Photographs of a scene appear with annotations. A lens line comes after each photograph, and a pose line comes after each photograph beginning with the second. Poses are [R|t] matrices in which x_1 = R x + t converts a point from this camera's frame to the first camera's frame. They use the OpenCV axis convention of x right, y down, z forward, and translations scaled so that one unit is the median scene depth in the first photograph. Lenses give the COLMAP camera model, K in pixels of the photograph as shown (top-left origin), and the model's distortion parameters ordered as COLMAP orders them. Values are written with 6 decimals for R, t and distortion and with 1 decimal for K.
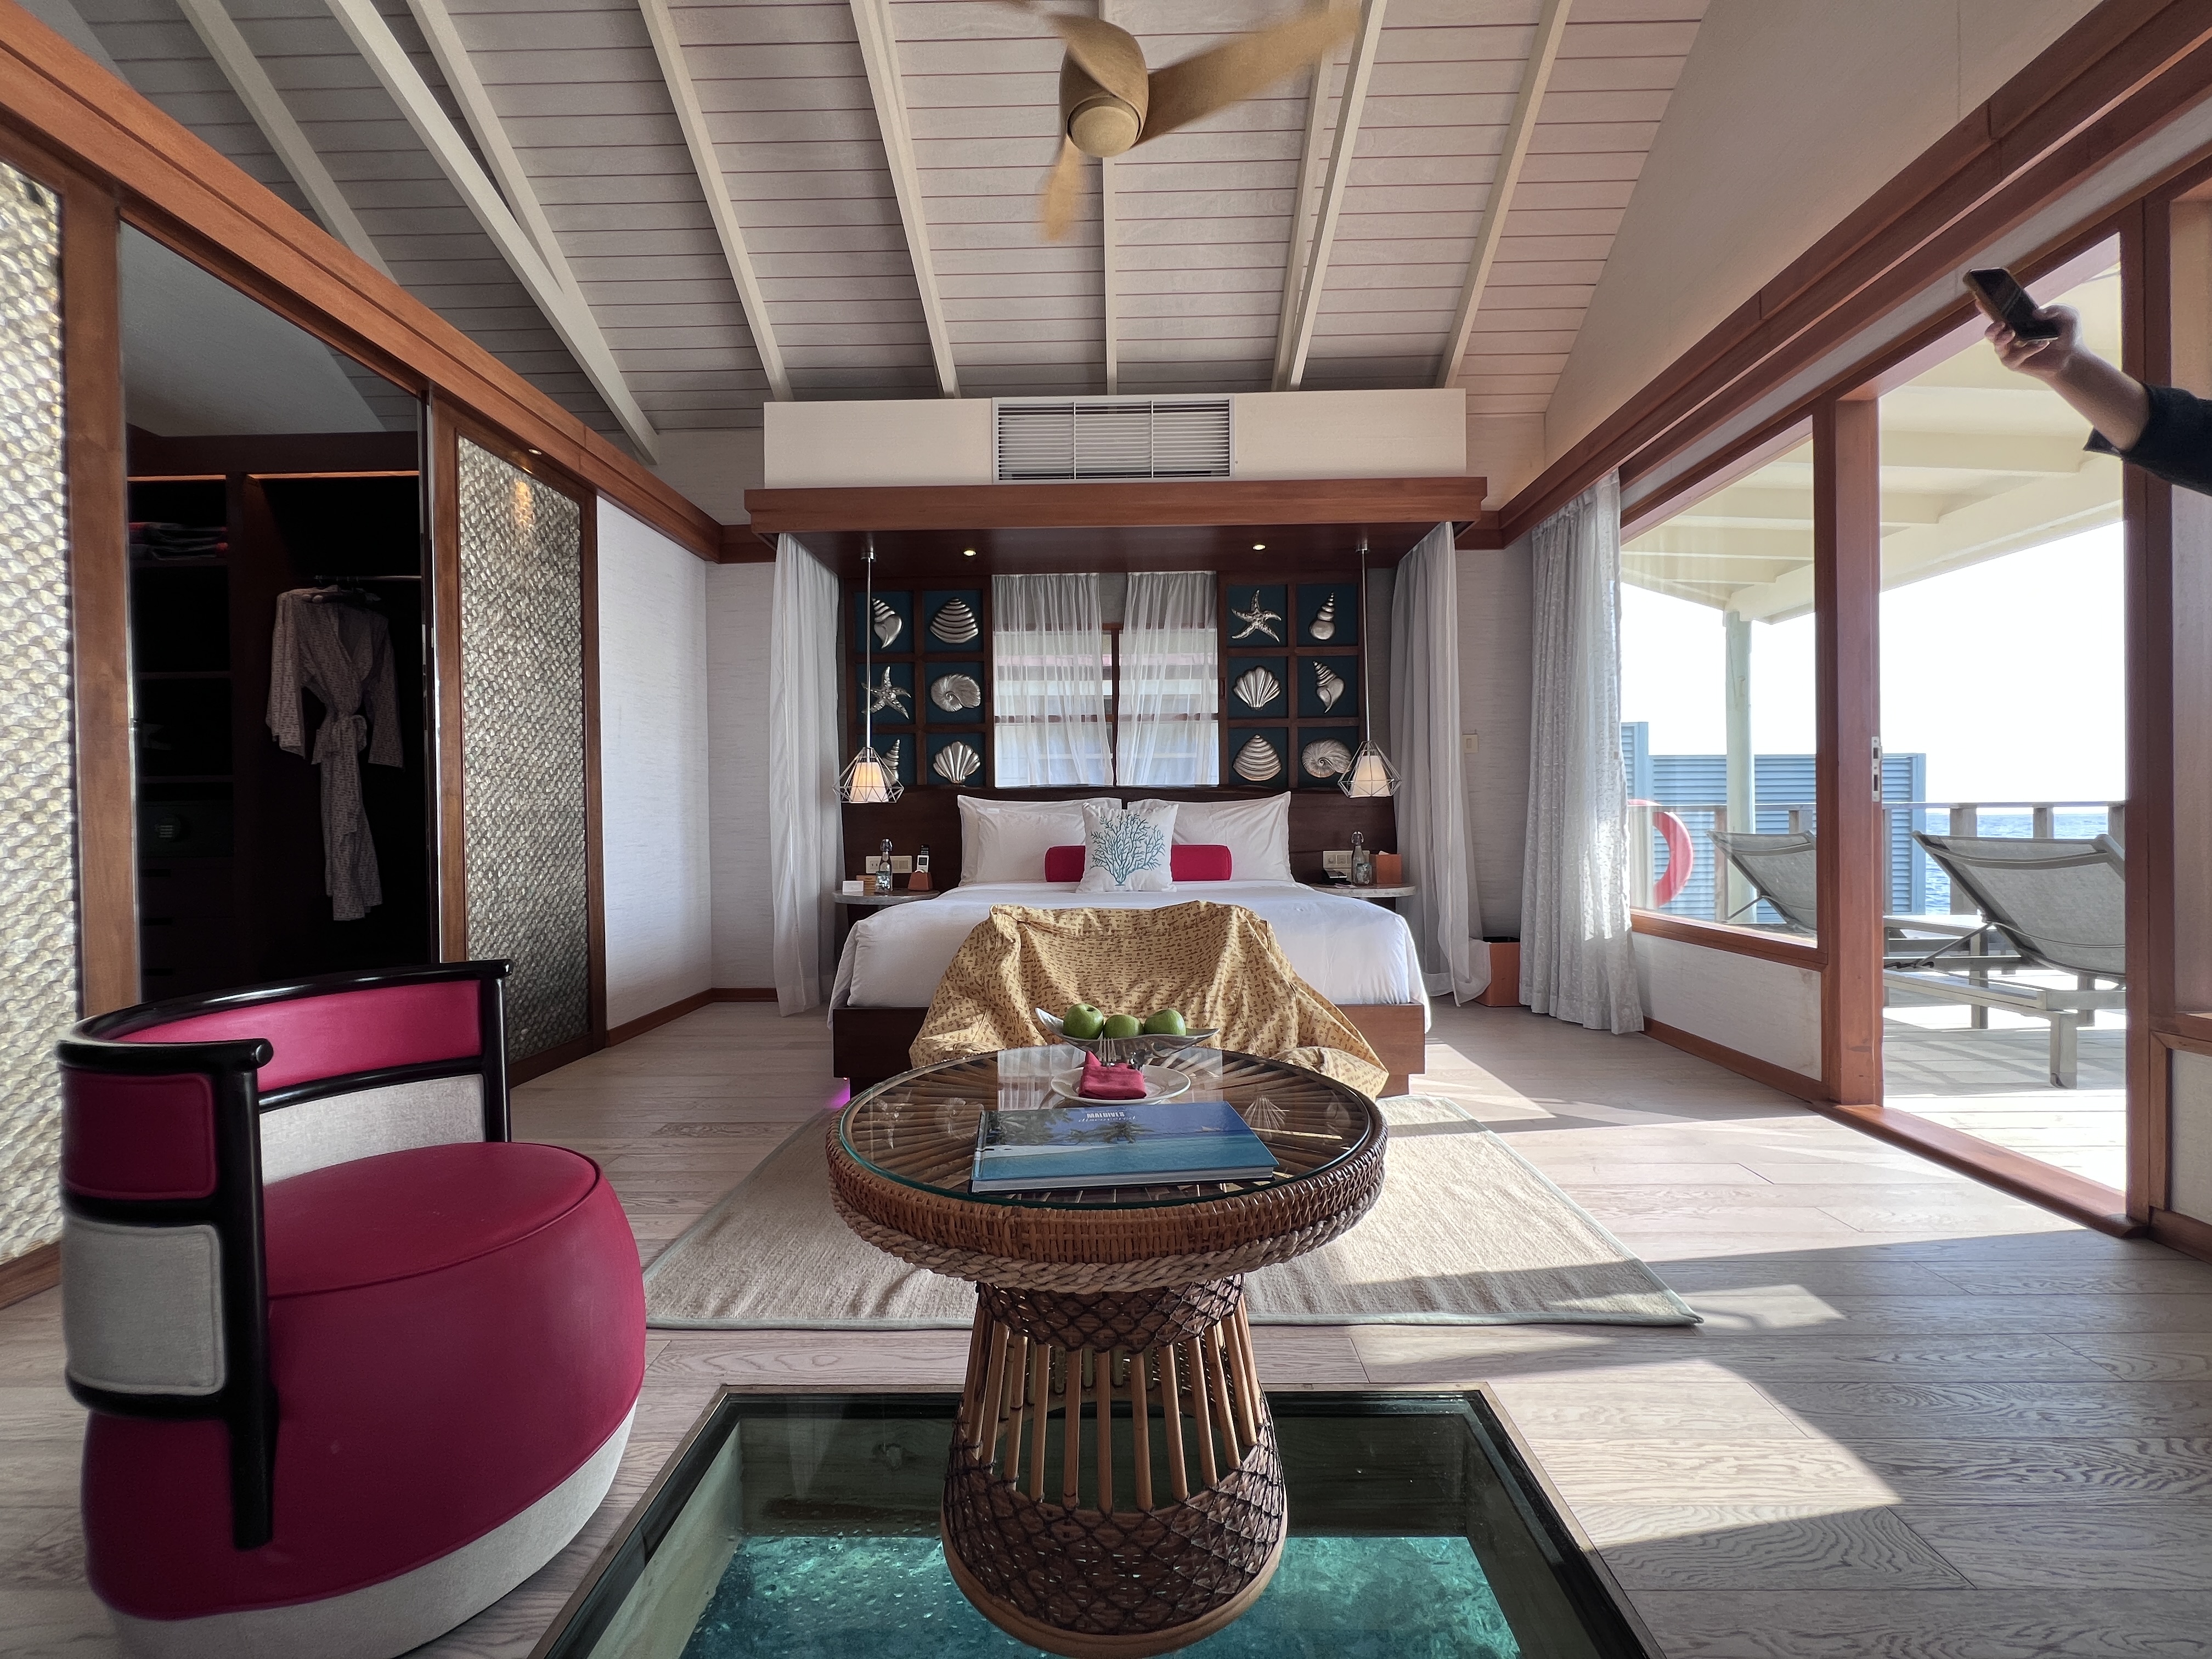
lens RADIAL K [[888.7, 0, 1107.7], [0, 888.7, 829.7], [0, 0, 1]] dist [-0.001477, 0.000707]
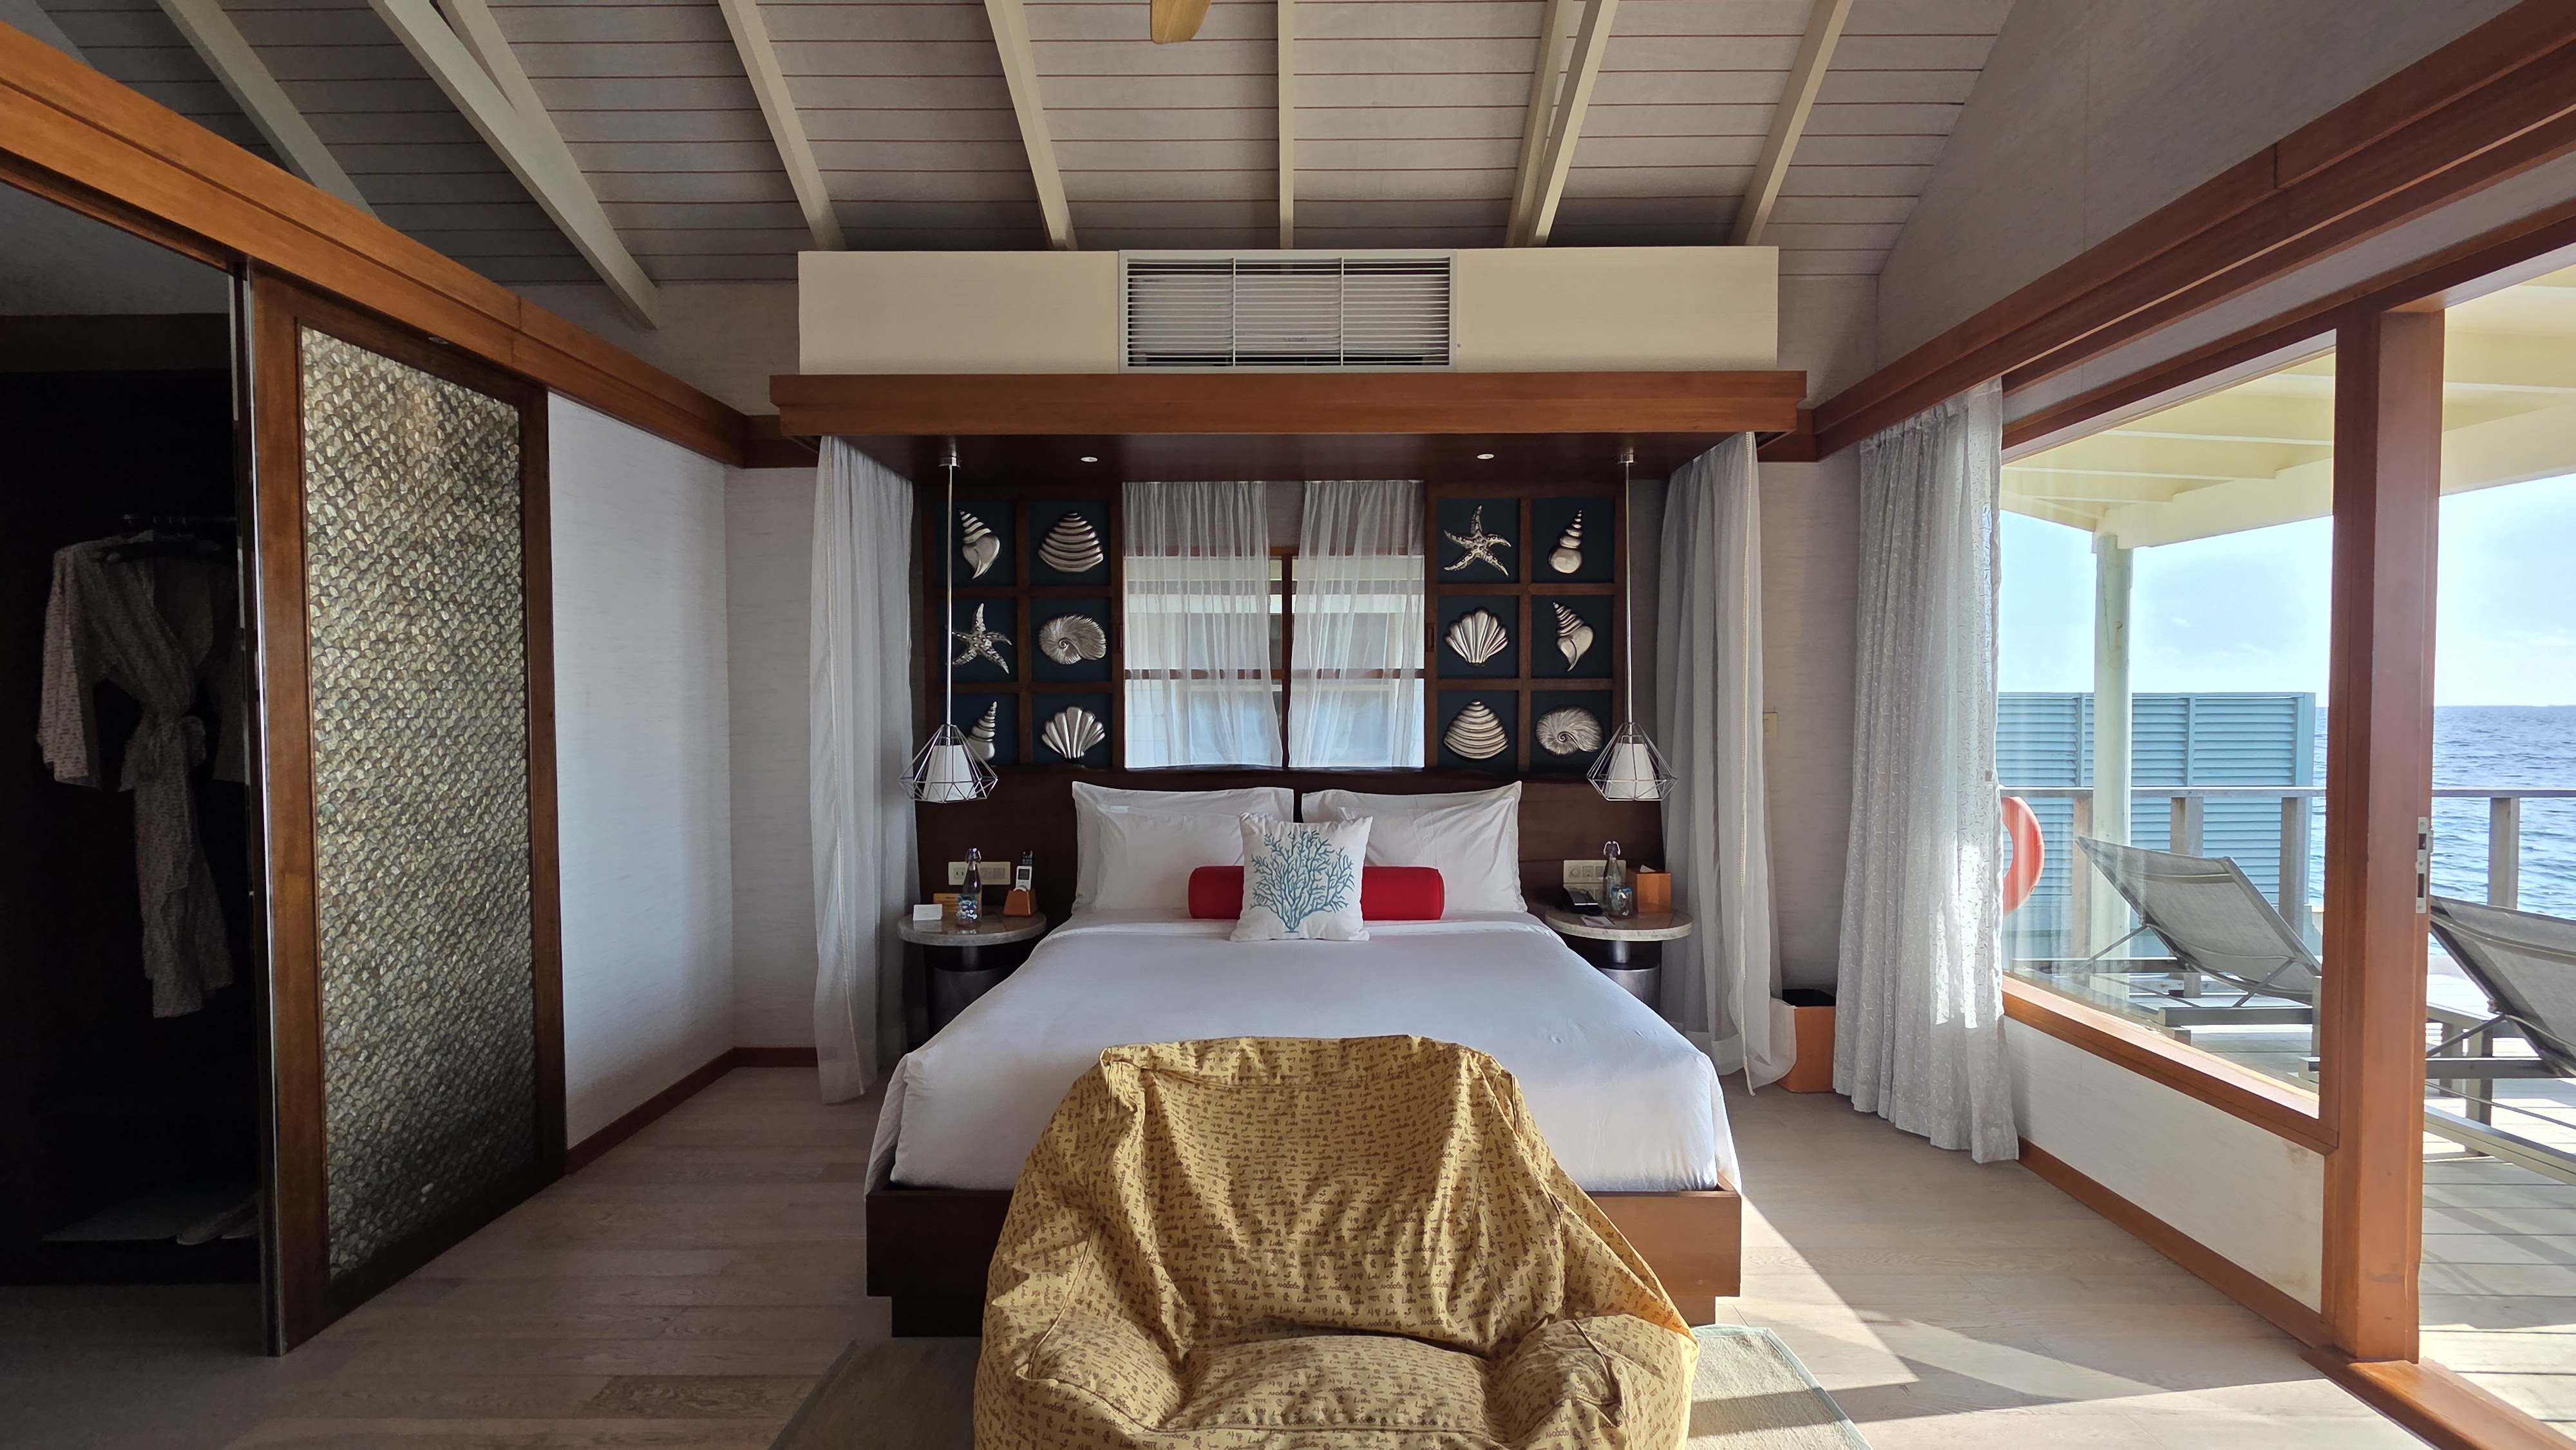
lens RADIAL K [[1052.3, 0, 1285.3], [0, 1052.3, 729.2], [0, 0, 1]] dist [0.003395, -0.001614]
pose [[0.999899, 0.008135, 0.011627, -0.002659], [-0.008378, 0.999745, 0.020980, -0.122563], [-0.011454, -0.021075, 0.999712, 0.146577]]
